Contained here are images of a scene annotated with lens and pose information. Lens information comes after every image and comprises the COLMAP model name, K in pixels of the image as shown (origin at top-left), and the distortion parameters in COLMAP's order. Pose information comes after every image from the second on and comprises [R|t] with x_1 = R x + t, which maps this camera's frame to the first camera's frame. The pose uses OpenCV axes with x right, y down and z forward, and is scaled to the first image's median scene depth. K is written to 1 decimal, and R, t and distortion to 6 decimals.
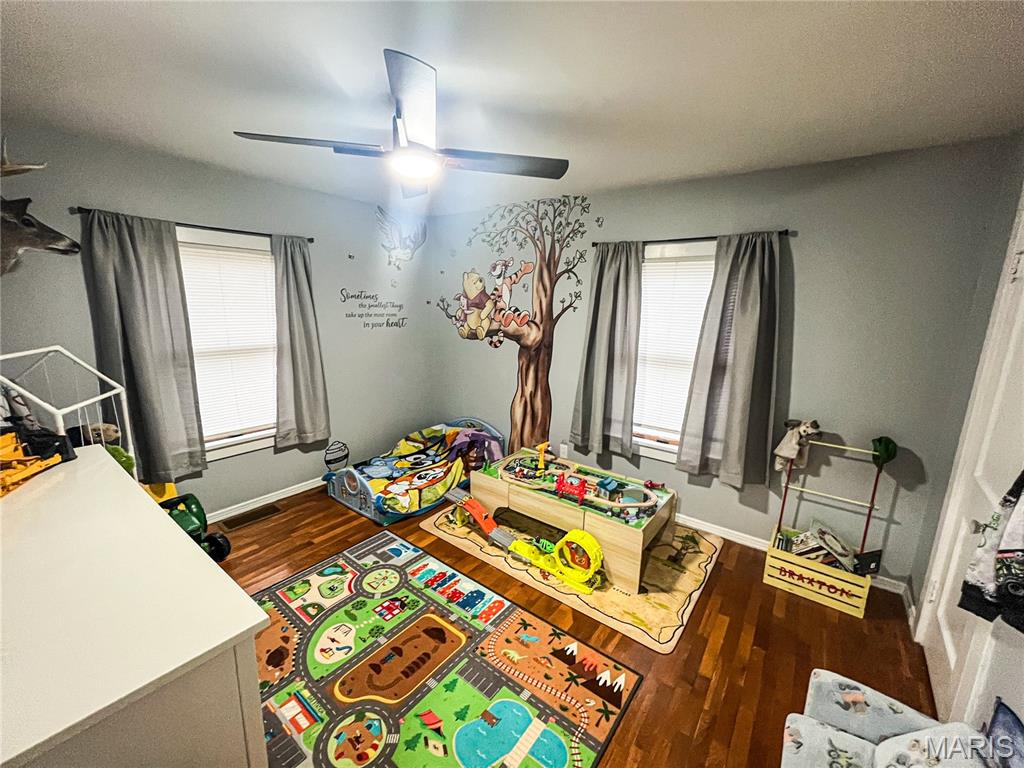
lens RADIAL K [[411.7, 0, 510.3], [0, 411.7, 386.0], [0, 0, 1]] dist [-0.003158, -0.000223]
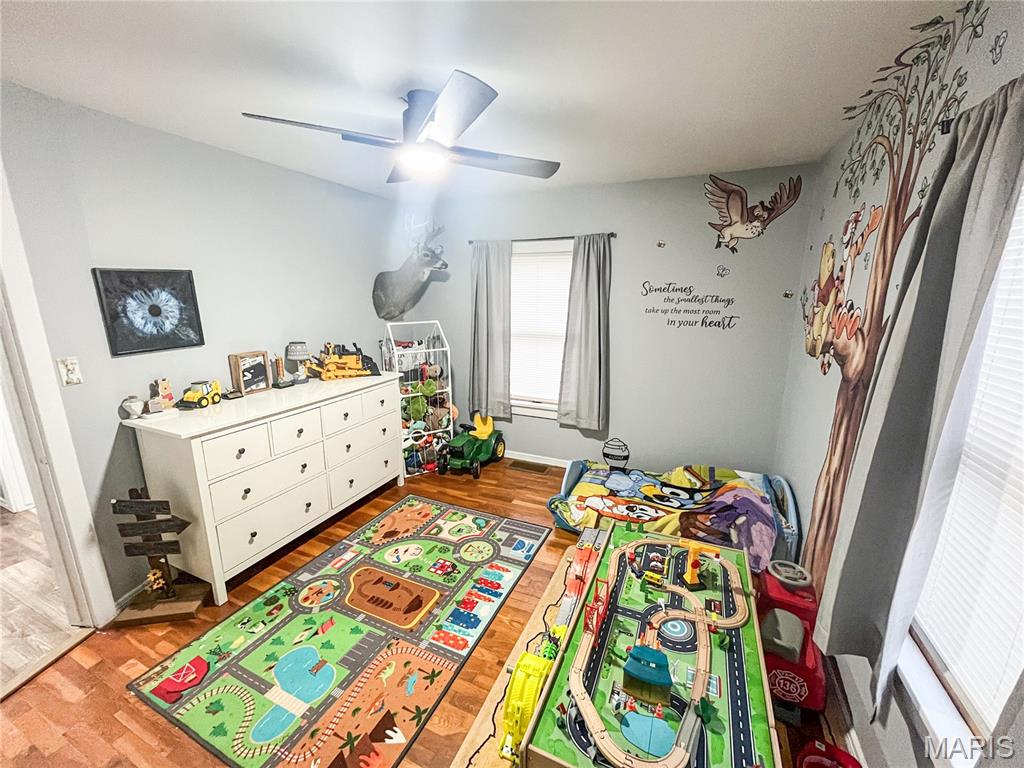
lens RADIAL K [[411.7, 0, 509.1], [0, 411.7, 386.0], [0, 0, 1]] dist [-0.003158, -0.000223]
pose [[0.220195, 0.192684, -0.956236, 0.498424], [-0.191779, 0.969715, 0.151239, -0.098742], [0.956418, 0.150084, 0.250479, 0.560943]]
